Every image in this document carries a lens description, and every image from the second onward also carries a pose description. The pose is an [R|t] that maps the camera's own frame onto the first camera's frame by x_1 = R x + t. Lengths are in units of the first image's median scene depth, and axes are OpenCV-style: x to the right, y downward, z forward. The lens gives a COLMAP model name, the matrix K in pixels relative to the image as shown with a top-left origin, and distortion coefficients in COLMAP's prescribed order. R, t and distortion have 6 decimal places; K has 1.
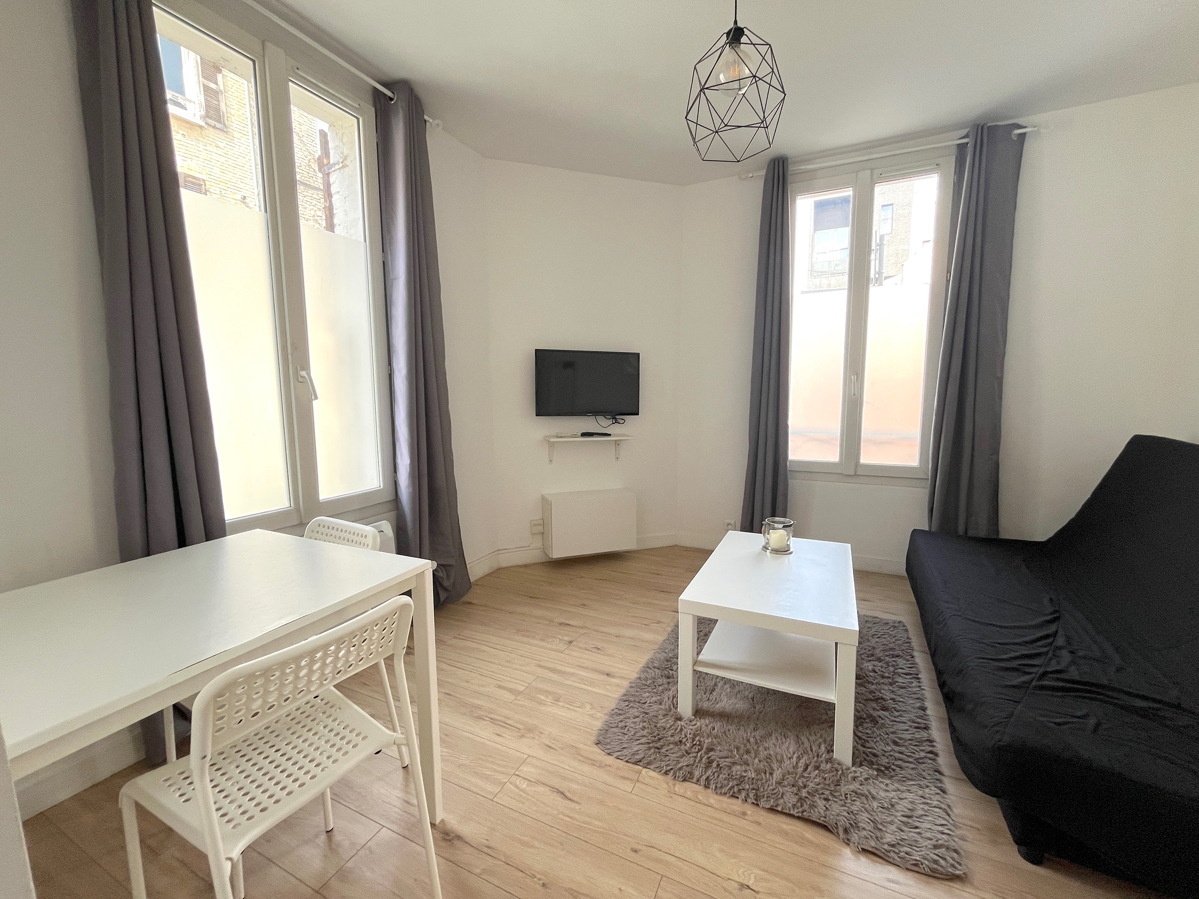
lens RADIAL K [[483.4, 0, 599.5], [0, 483.4, 449.5], [0, 0, 1]] dist [-0.002052, -0.000349]
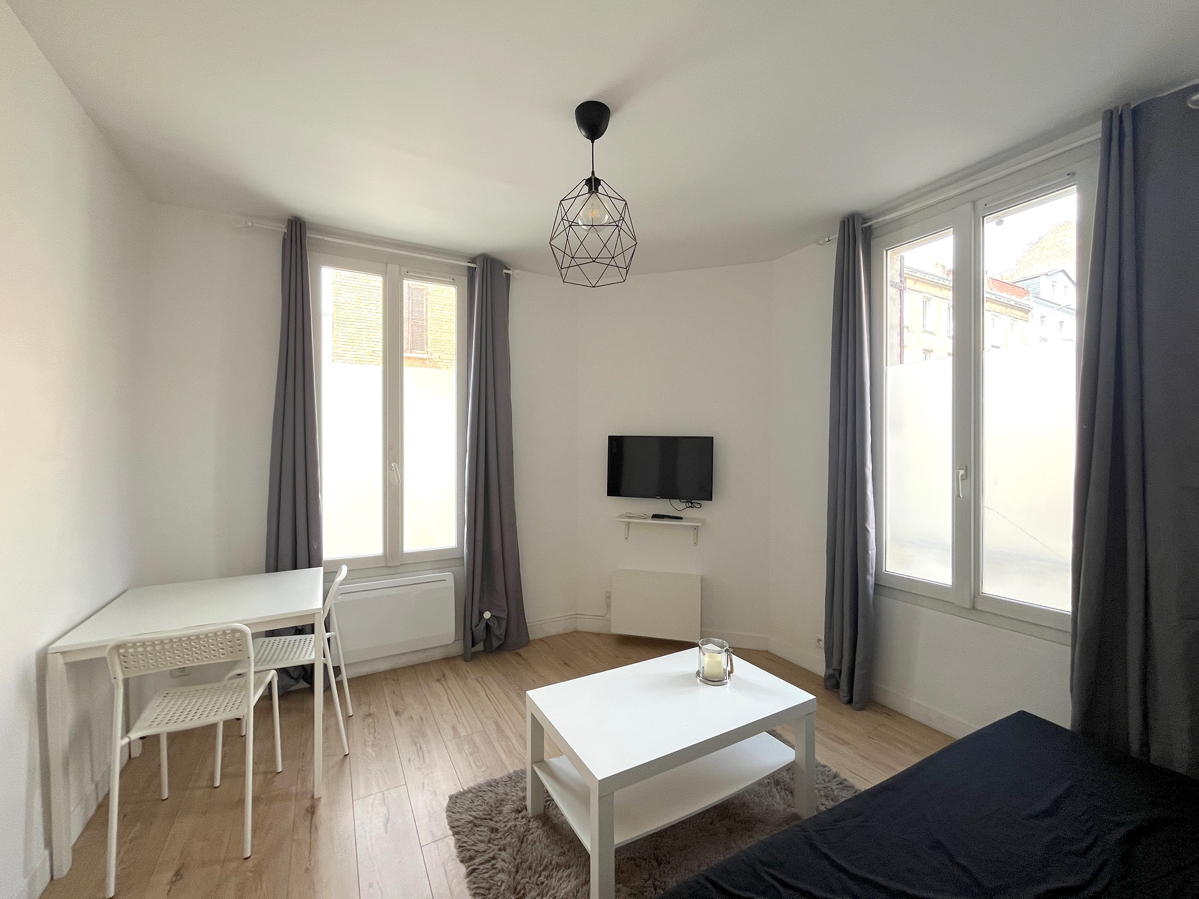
lens RADIAL K [[483.4, 0, 599.5], [0, 483.4, 449.5], [0, 0, 1]] dist [-0.002052, -0.000349]
pose [[0.818198, 0.010002, -0.574849, 0.482548], [-0.076106, 0.992934, -0.091047, -0.072598], [0.569877, 0.118244, 0.813178, 0.086230]]
